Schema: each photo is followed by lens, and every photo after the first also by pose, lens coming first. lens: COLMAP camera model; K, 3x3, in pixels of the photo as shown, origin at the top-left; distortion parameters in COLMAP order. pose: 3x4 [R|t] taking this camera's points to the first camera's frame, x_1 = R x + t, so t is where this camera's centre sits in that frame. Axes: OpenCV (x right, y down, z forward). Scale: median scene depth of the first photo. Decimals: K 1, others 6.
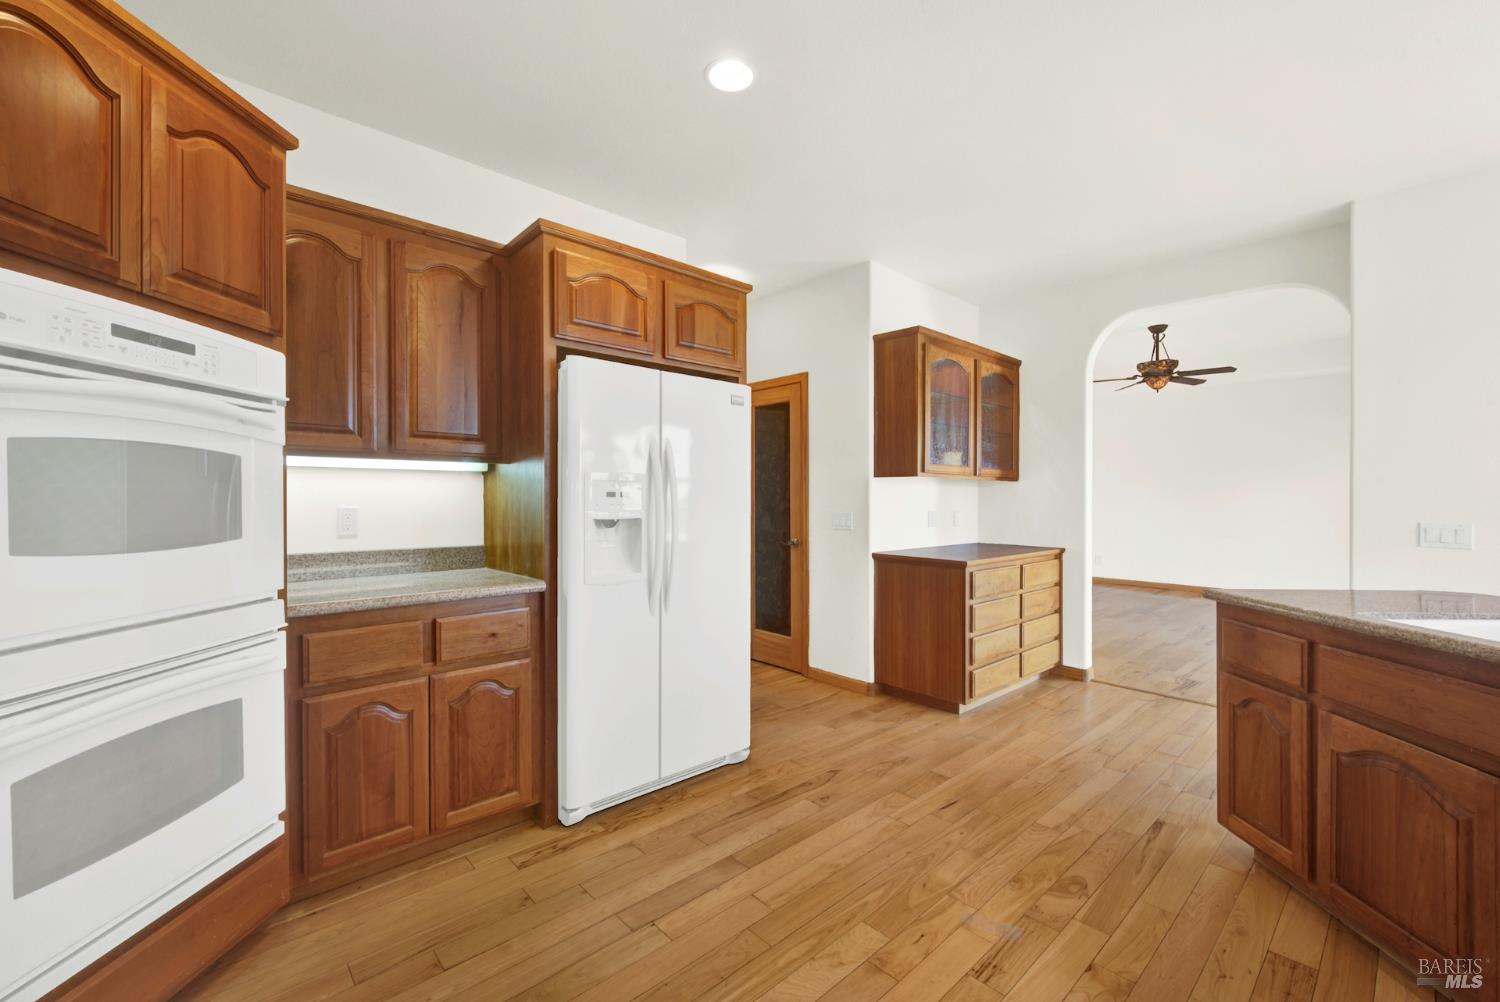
lens RADIAL K [[609.8, 0, 744.8], [0, 609.8, 505.3], [0, 0, 1]] dist [-0.000642, -0.000697]
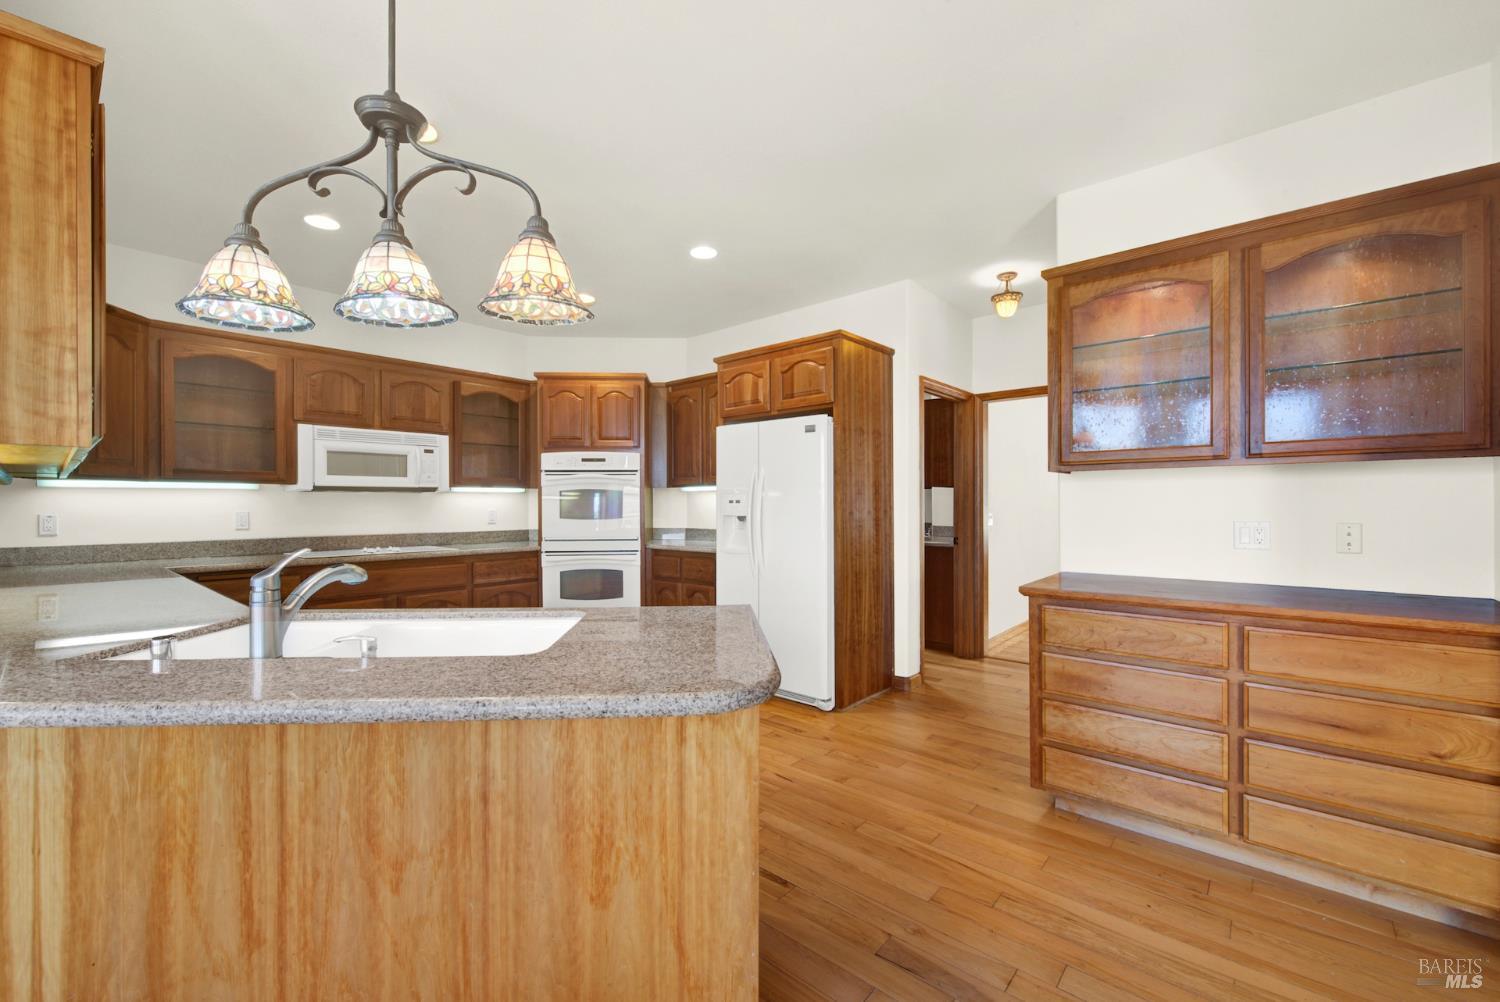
lens RADIAL K [[609.8, 0, 744.8], [0, 609.8, 505.3], [0, 0, 1]] dist [-0.000642, -0.000697]
pose [[0.117279, -0.003350, -0.993093, 1.632096], [-0.007106, 0.999966, -0.004212, 0.000324], [0.993074, 0.007551, 0.117251, 0.901527]]
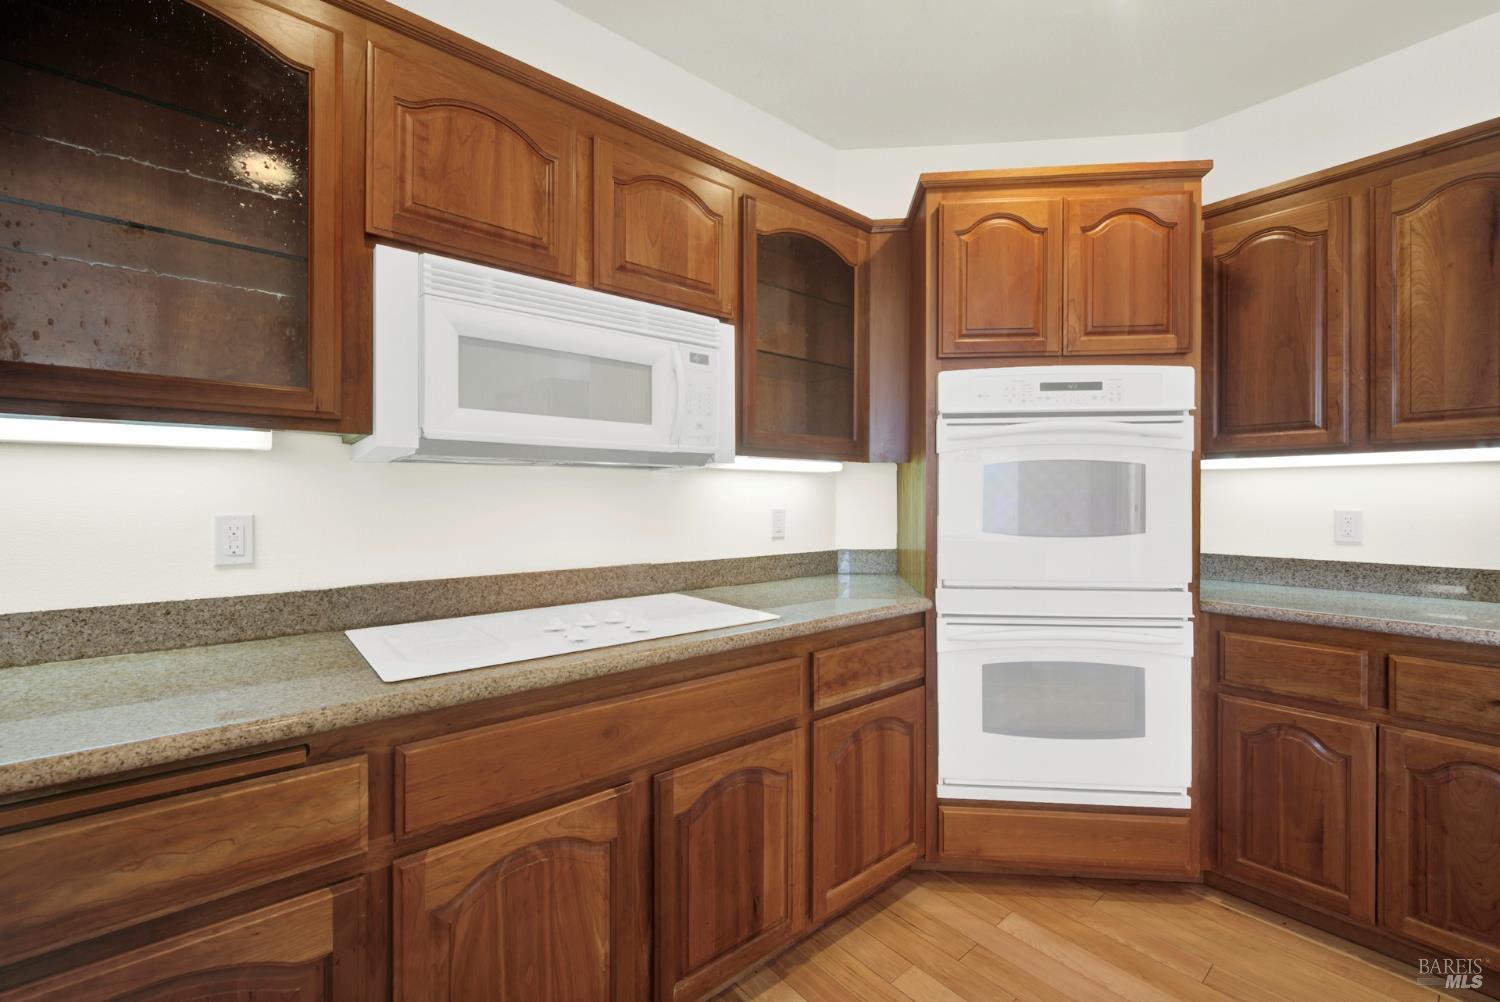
lens RADIAL K [[618.5, 0, 744.6], [0, 618.5, 496.7], [0, 0, 1]] dist [-0.006098, -0.000312]
pose [[-0.043798, -0.004484, -0.999030, 0.294921], [-0.012626, 0.999913, -0.003934, -0.001812], [0.998961, 0.012441, -0.043851, 0.196220]]
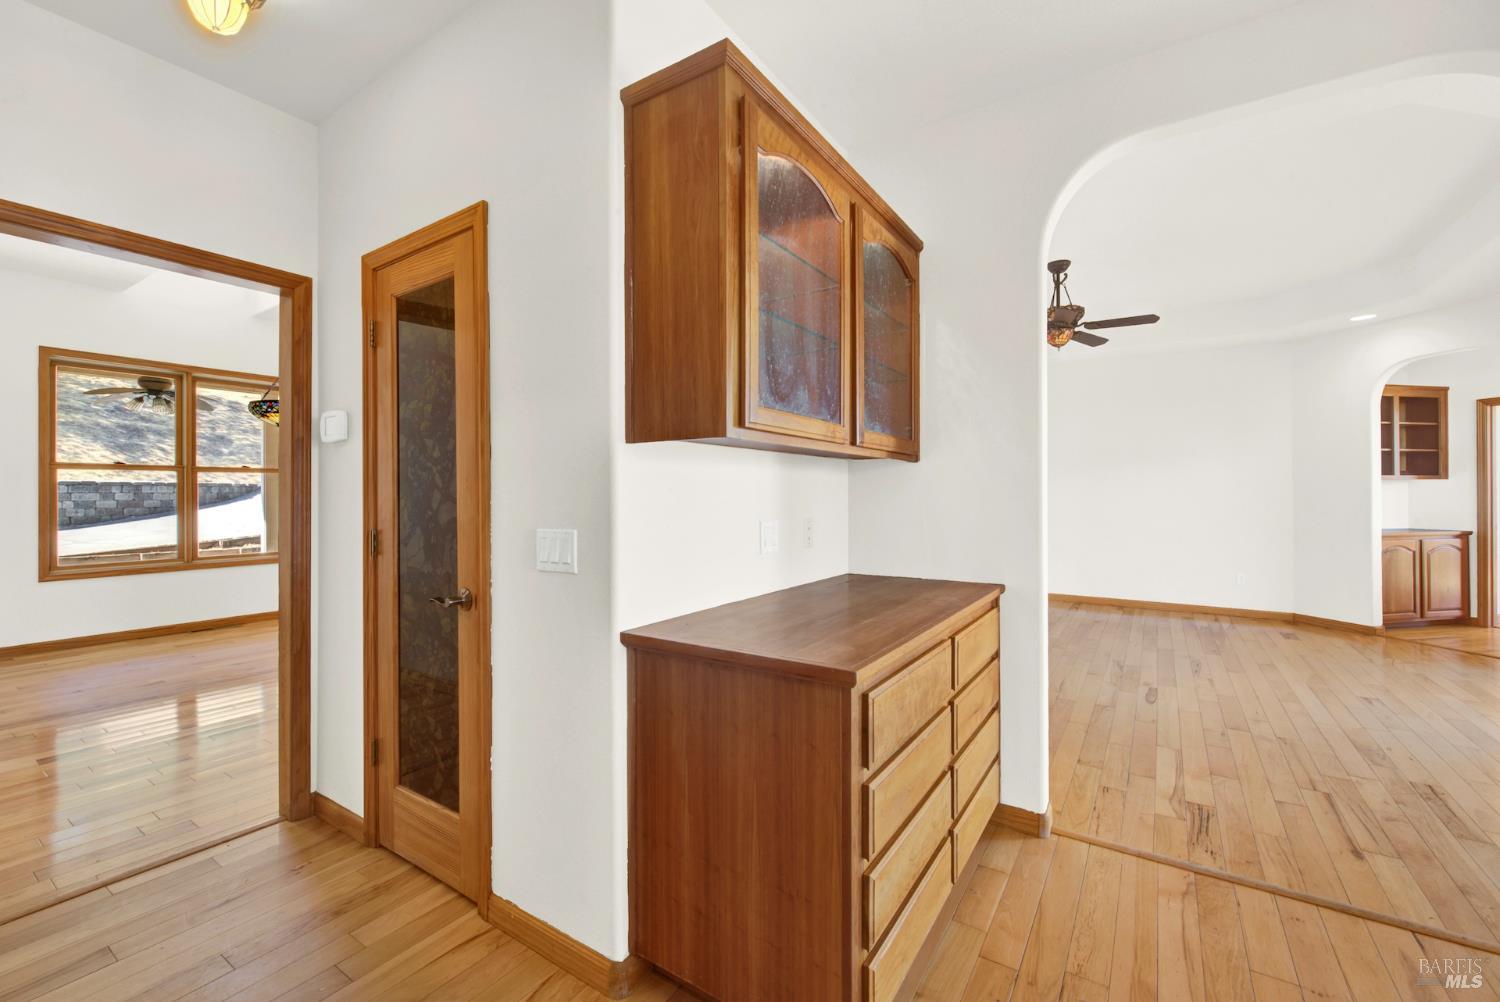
lens RADIAL K [[618.5, 0, 744.6], [0, 618.5, 496.7], [0, 0, 1]] dist [-0.006098, -0.000312]
pose [[0.968726, -0.004443, 0.248093, 0.332119], [0.005816, 0.999972, -0.004804, -0.013630], [-0.248065, 0.006097, 0.968724, 1.042168]]
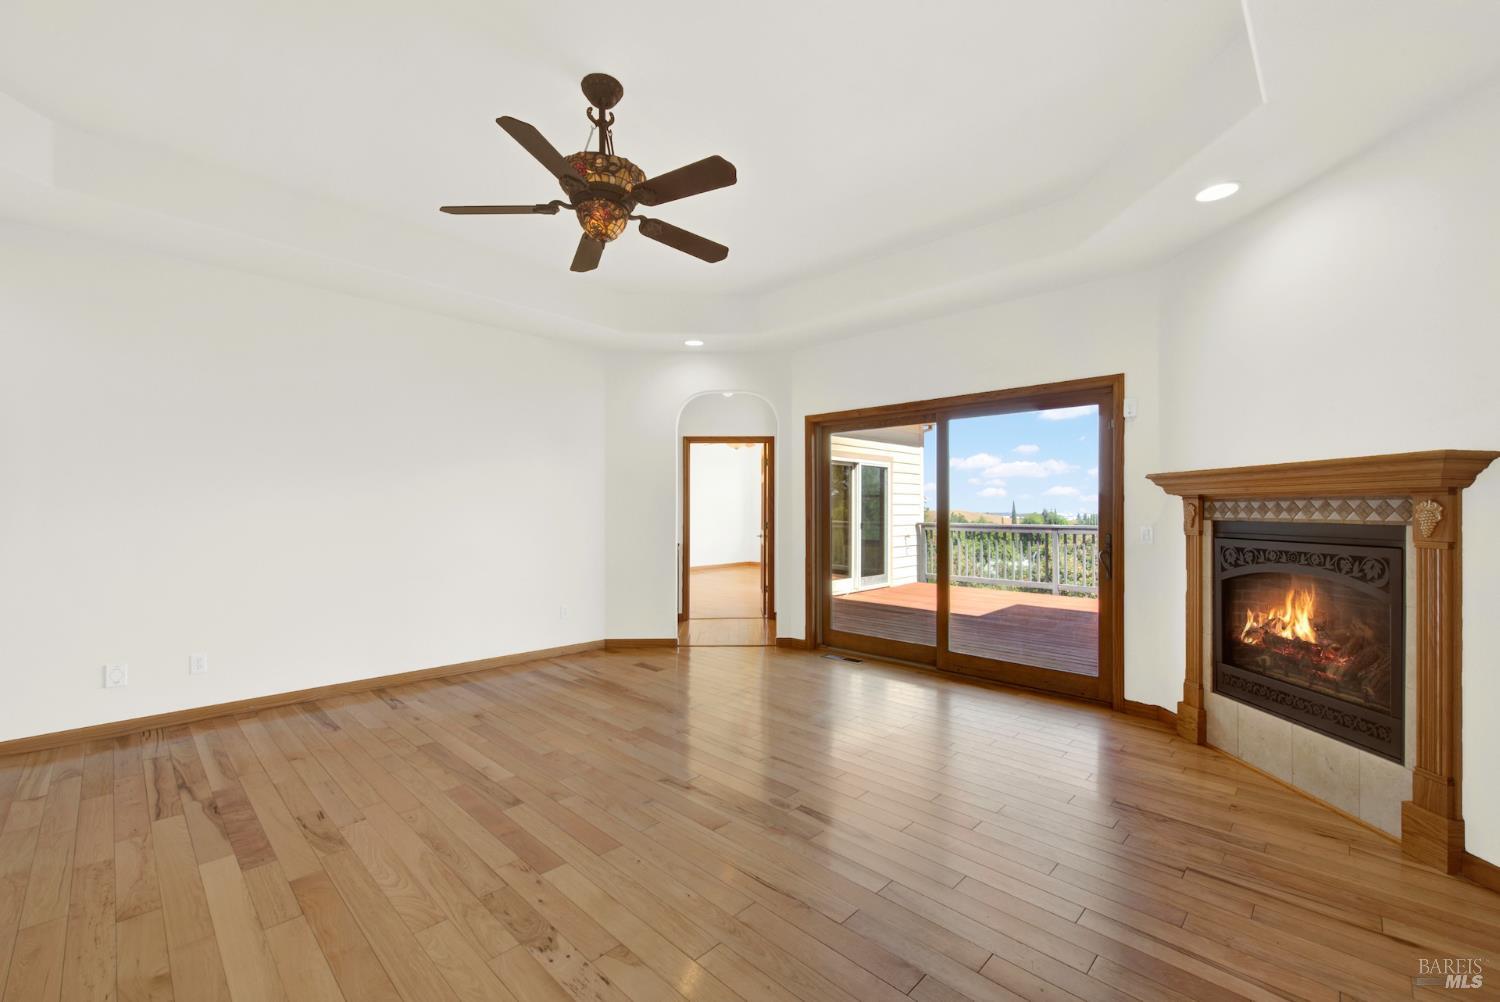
lens RADIAL K [[609.8, 0, 744.8], [0, 609.8, 505.3], [0, 0, 1]] dist [-0.000642, -0.000697]
pose [[-0.064324, 0.004421, 0.997919, 0.767334], [0.011237, 0.999930, -0.003706, -0.030621], [-0.997866, 0.010975, -0.064370, 2.673610]]
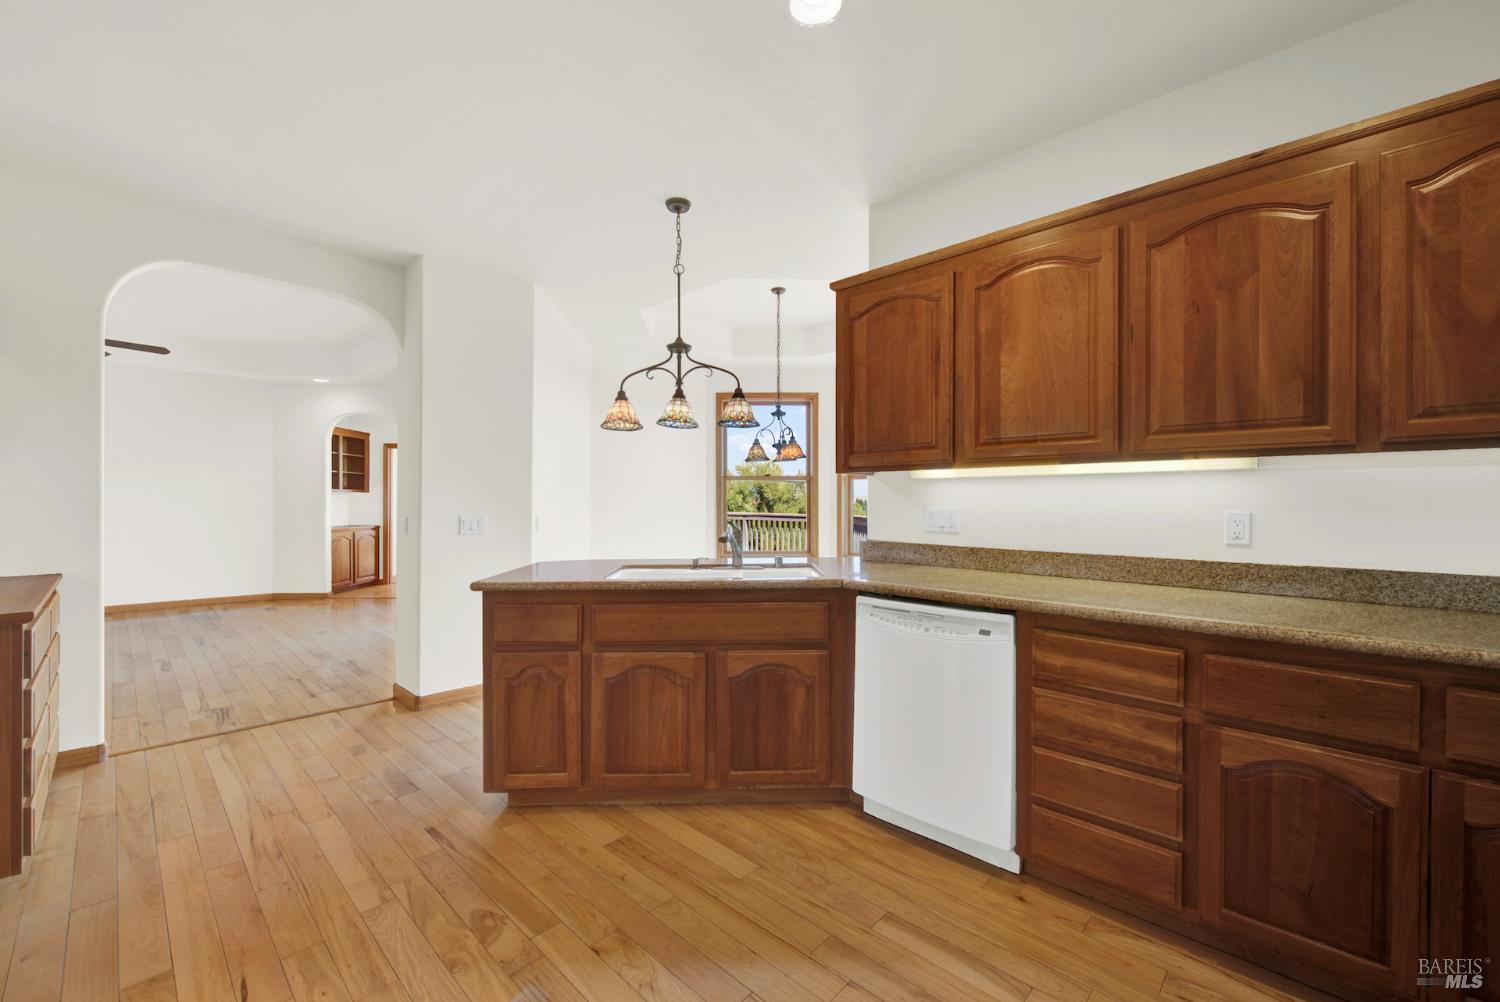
lens RADIAL K [[612.3, 0, 742.8], [0, 612.3, 498.7], [0, 0, 1]] dist [0.015839, -0.008355]
pose [[-0.065329, 0.005587, 0.997848, -0.375005], [0.007105, 0.999962, -0.005133, -0.004011], [-0.997838, 0.006755, -0.065366, 0.604451]]
